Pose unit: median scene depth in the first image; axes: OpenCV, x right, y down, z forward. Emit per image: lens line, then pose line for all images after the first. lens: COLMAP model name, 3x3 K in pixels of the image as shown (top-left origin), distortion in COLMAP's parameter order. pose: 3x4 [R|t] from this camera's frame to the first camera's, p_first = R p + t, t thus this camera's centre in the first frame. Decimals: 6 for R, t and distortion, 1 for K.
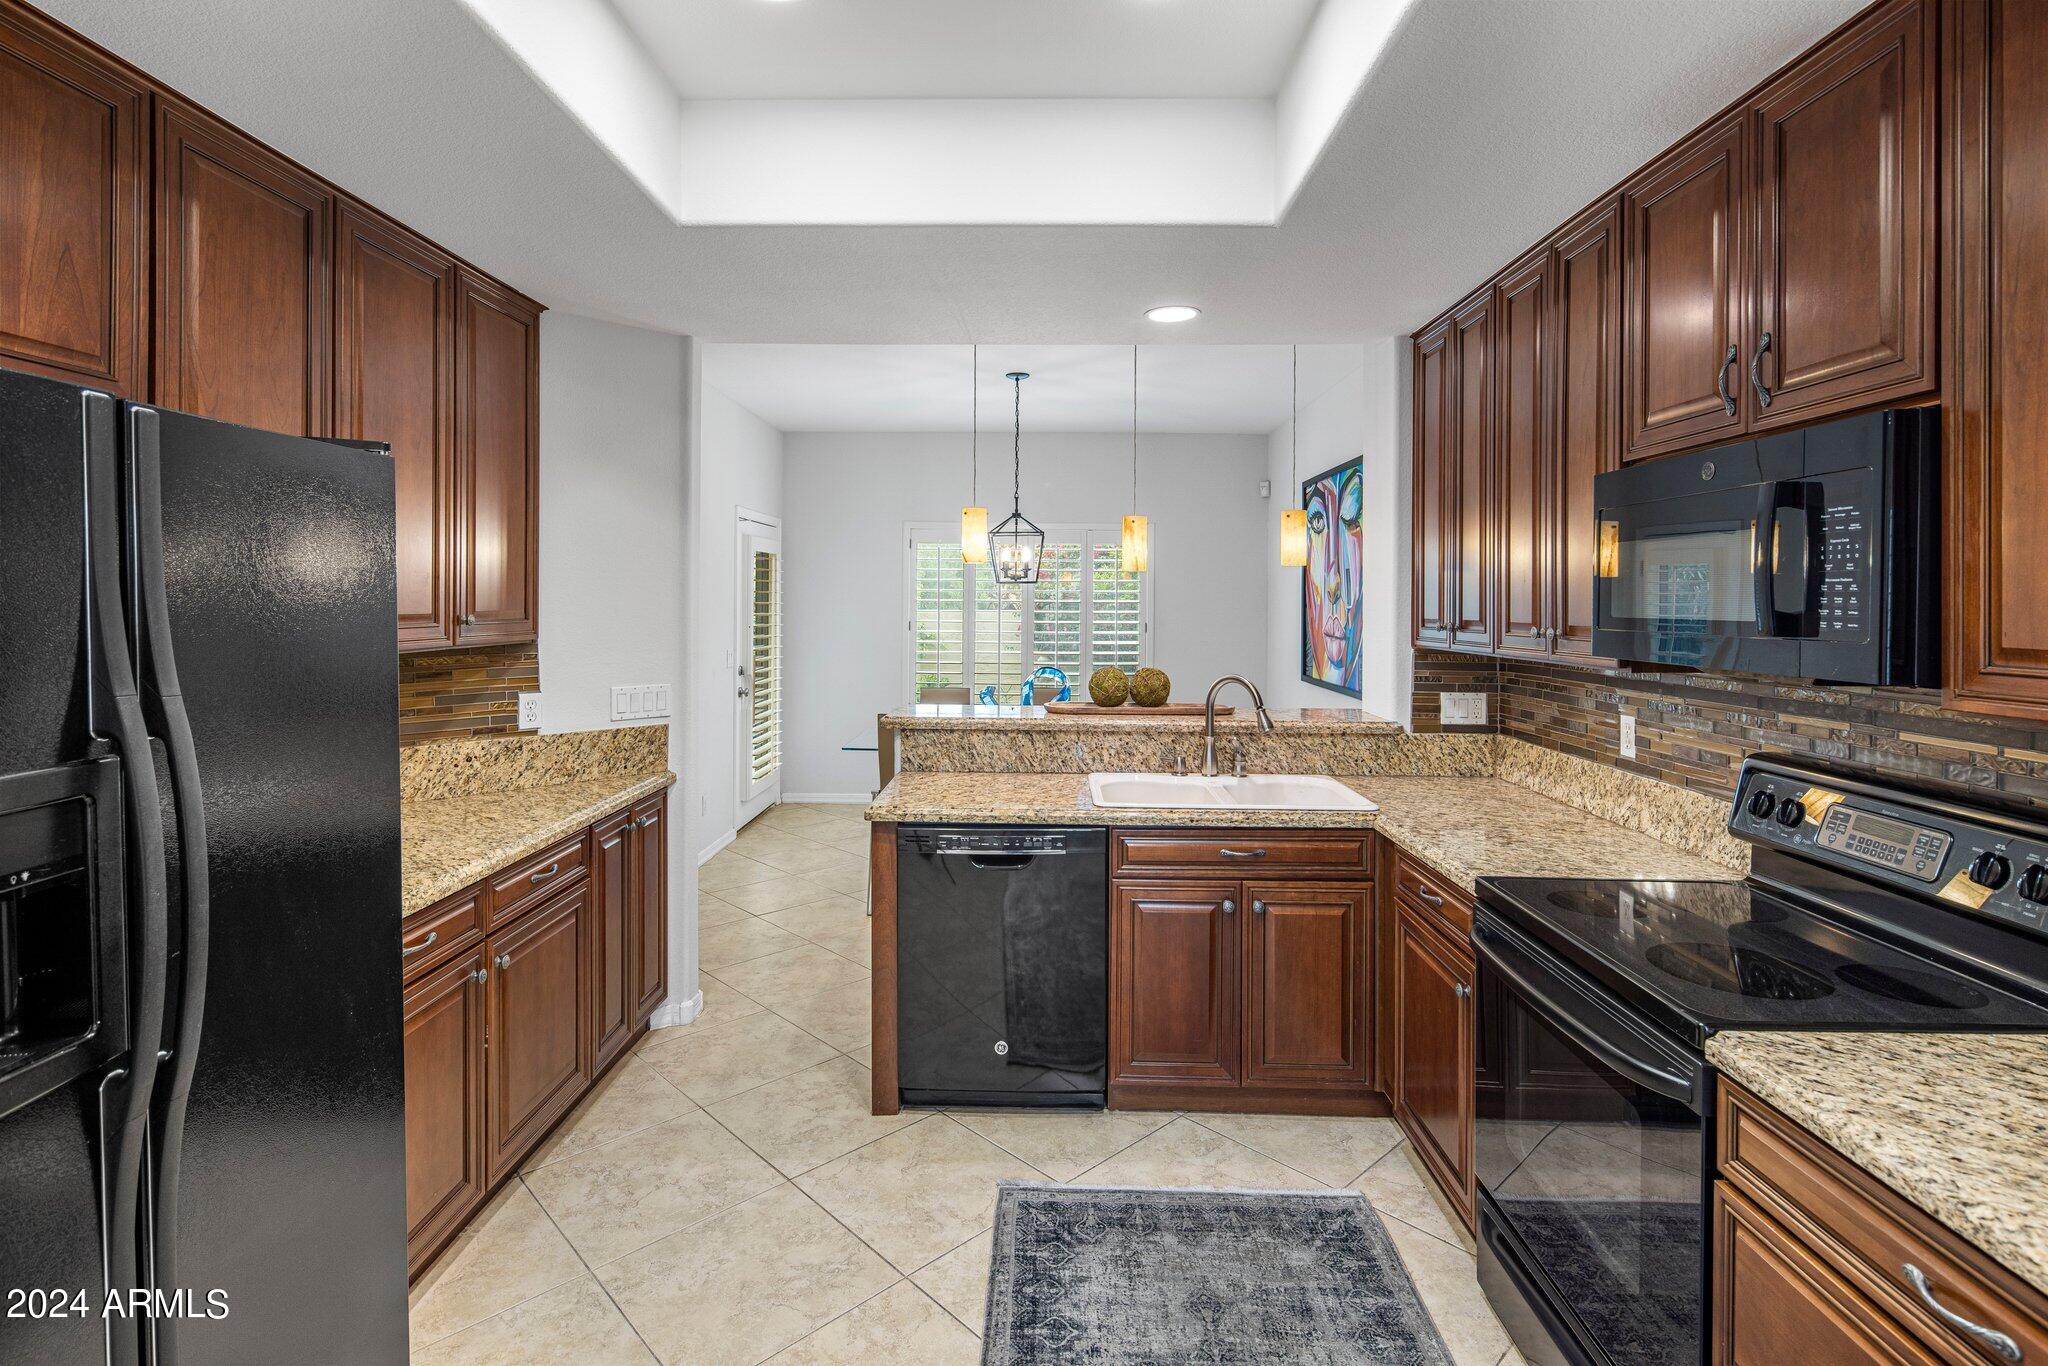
lens RADIAL K [[996.6, 0, 1024.0], [0, 996.6, 683.0], [0, 0, 1]] dist [0.001315, 0.000213]
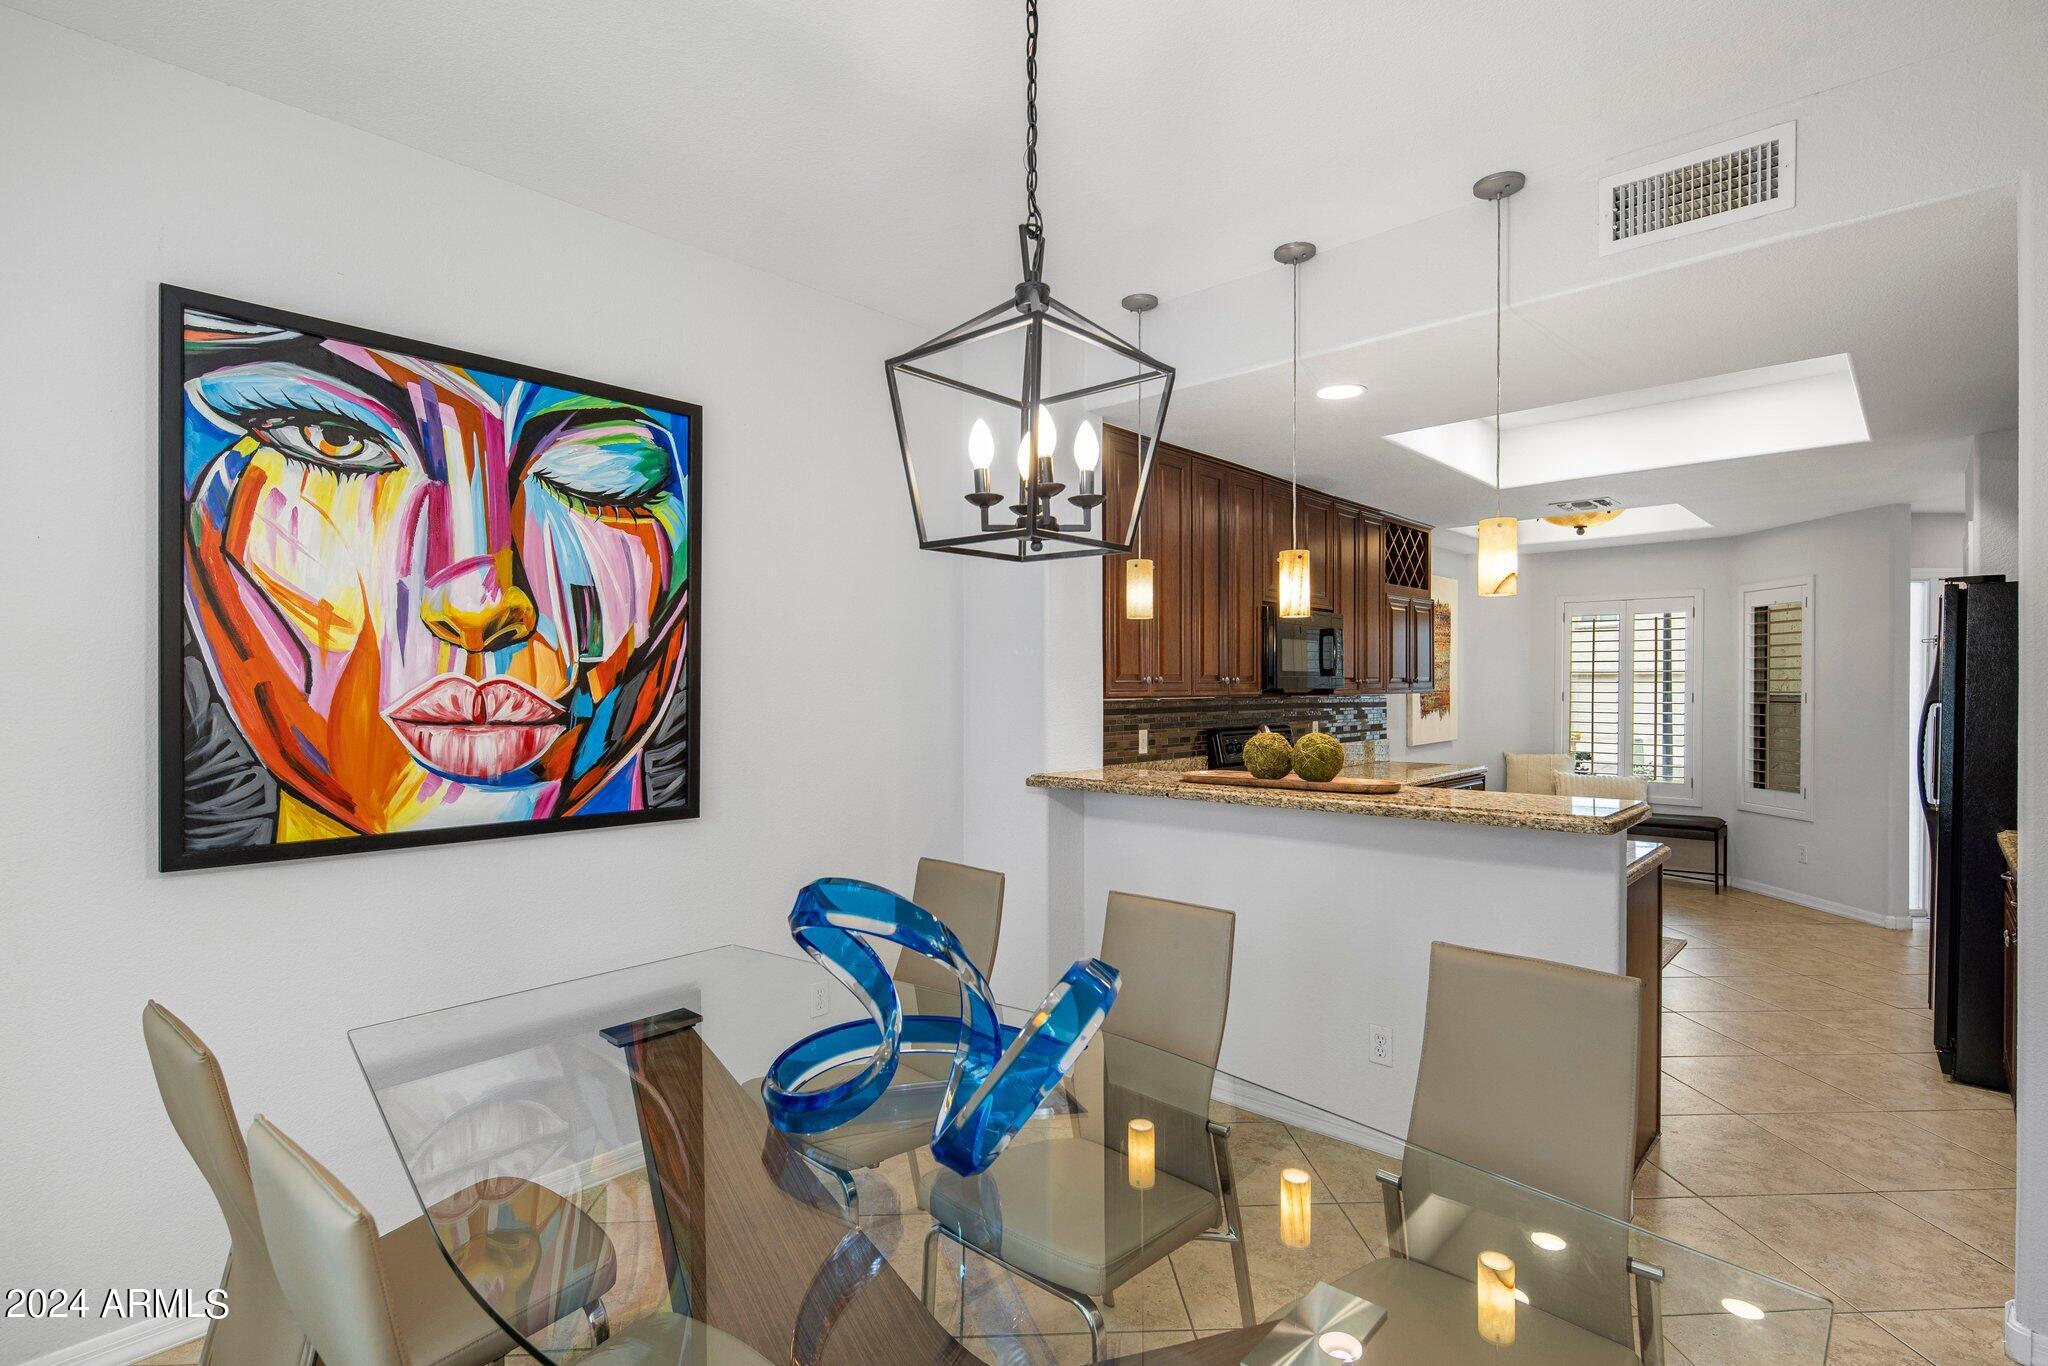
lens RADIAL K [[996.6, 0, 1024.0], [0, 996.6, 683.0], [0, 0, 1]] dist [0.001315, 0.000213]
pose [[-0.744287, -0.005677, 0.667835, -0.393155], [0.050471, 0.996626, 0.064721, -0.171261], [-0.665950, 0.081878, -0.741490, 2.439410]]
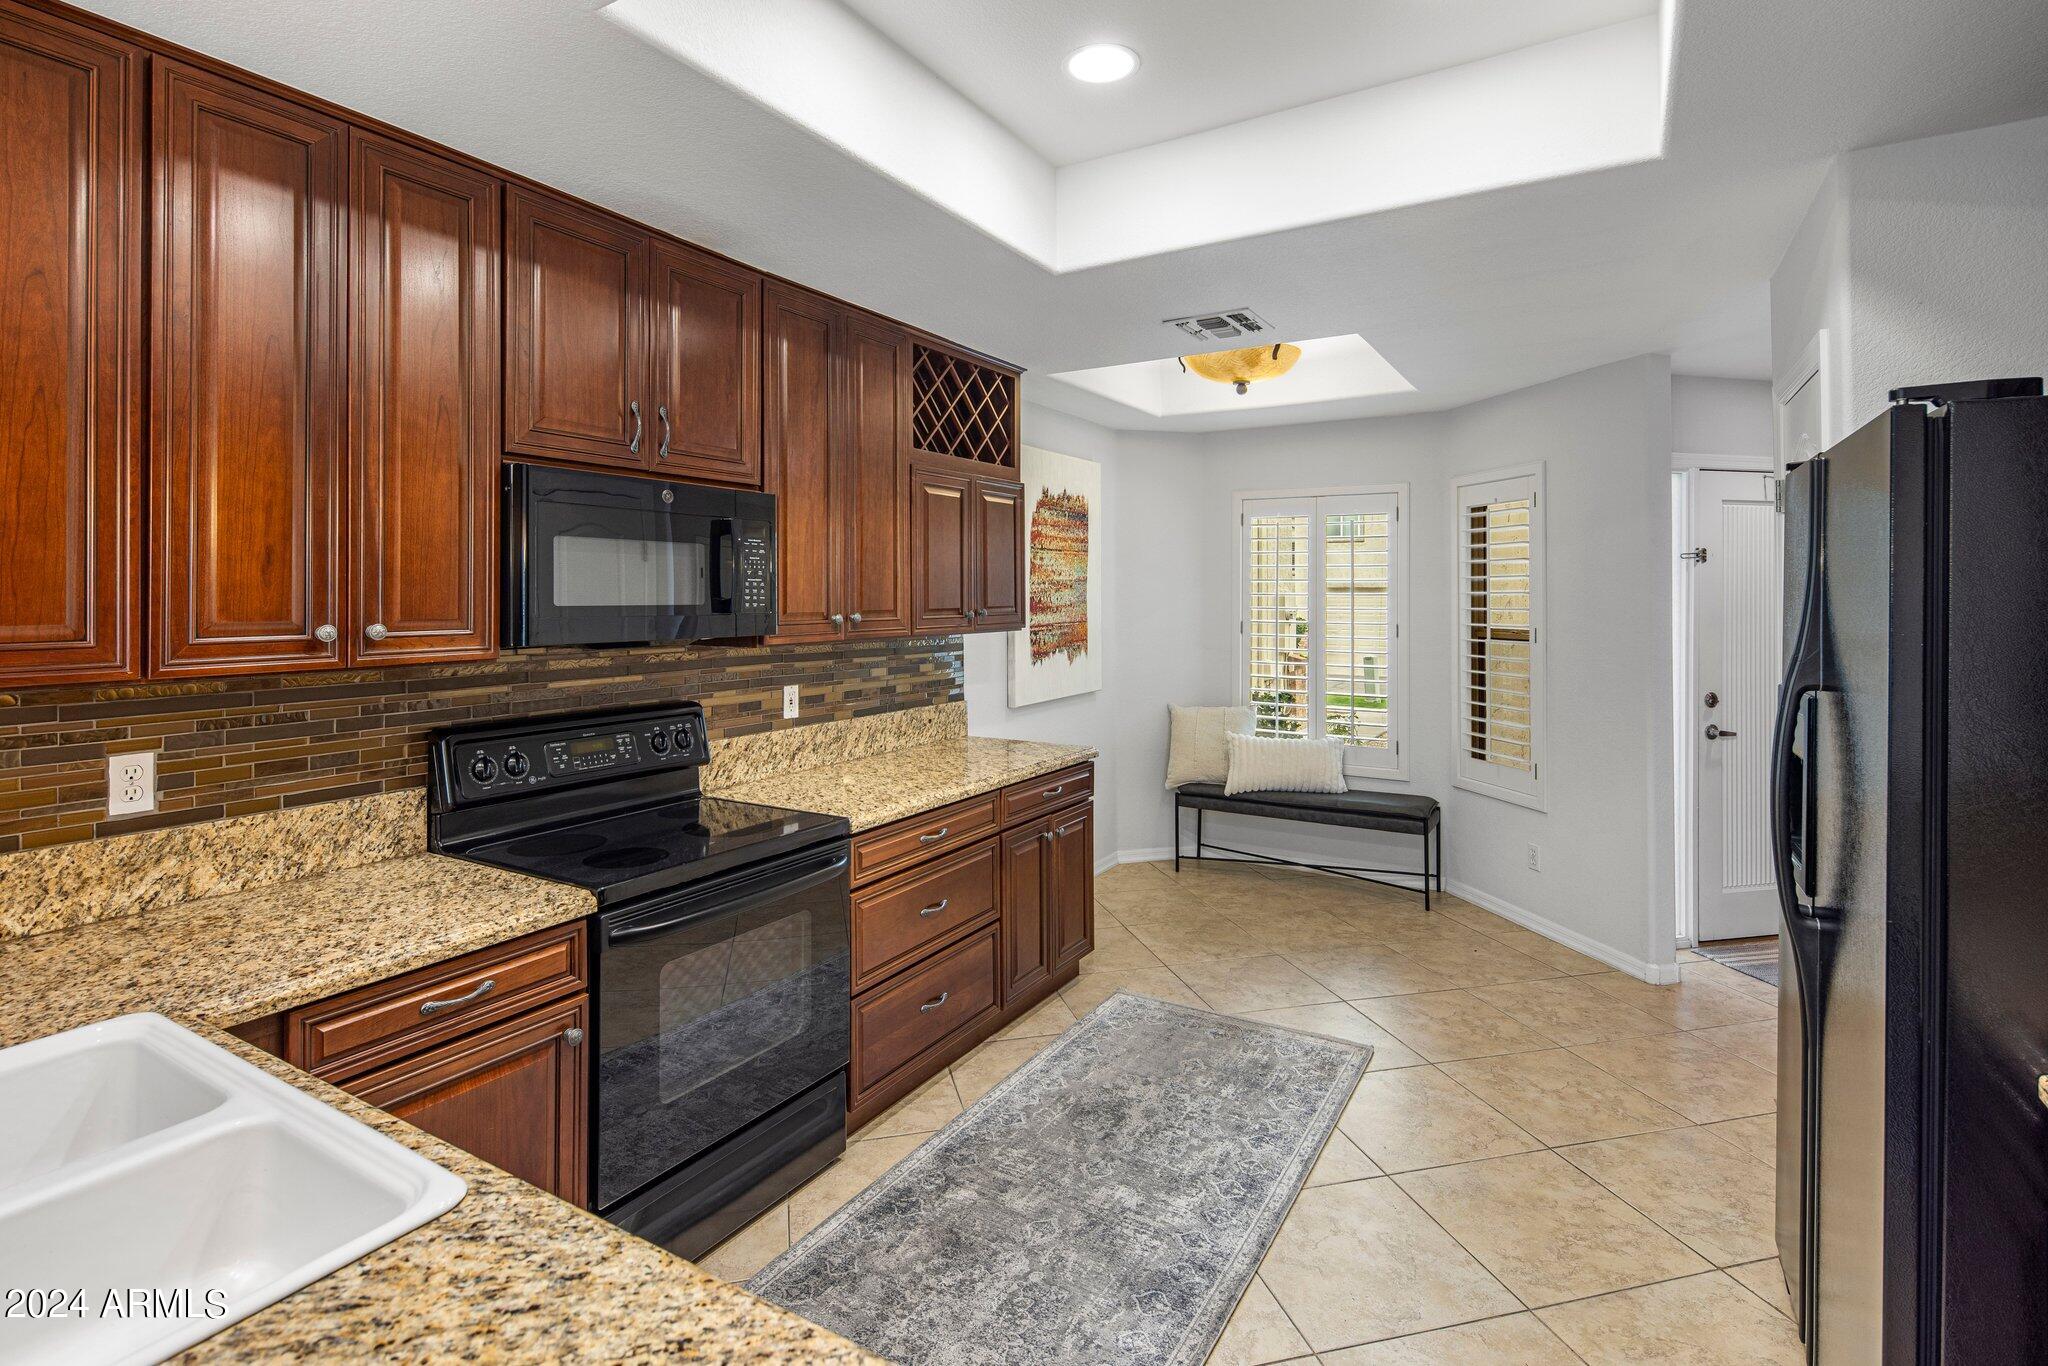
lens RADIAL K [[998.6, 0, 1026.5], [0, 998.6, 581.4], [0, 0, 1]] dist [0.001442, 0.000245]
pose [[-0.867728, 0.002223, 0.497035, -0.283816], [0.036359, 0.997595, 0.059014, -0.106397], [-0.495708, 0.069280, -0.865721, 1.304367]]
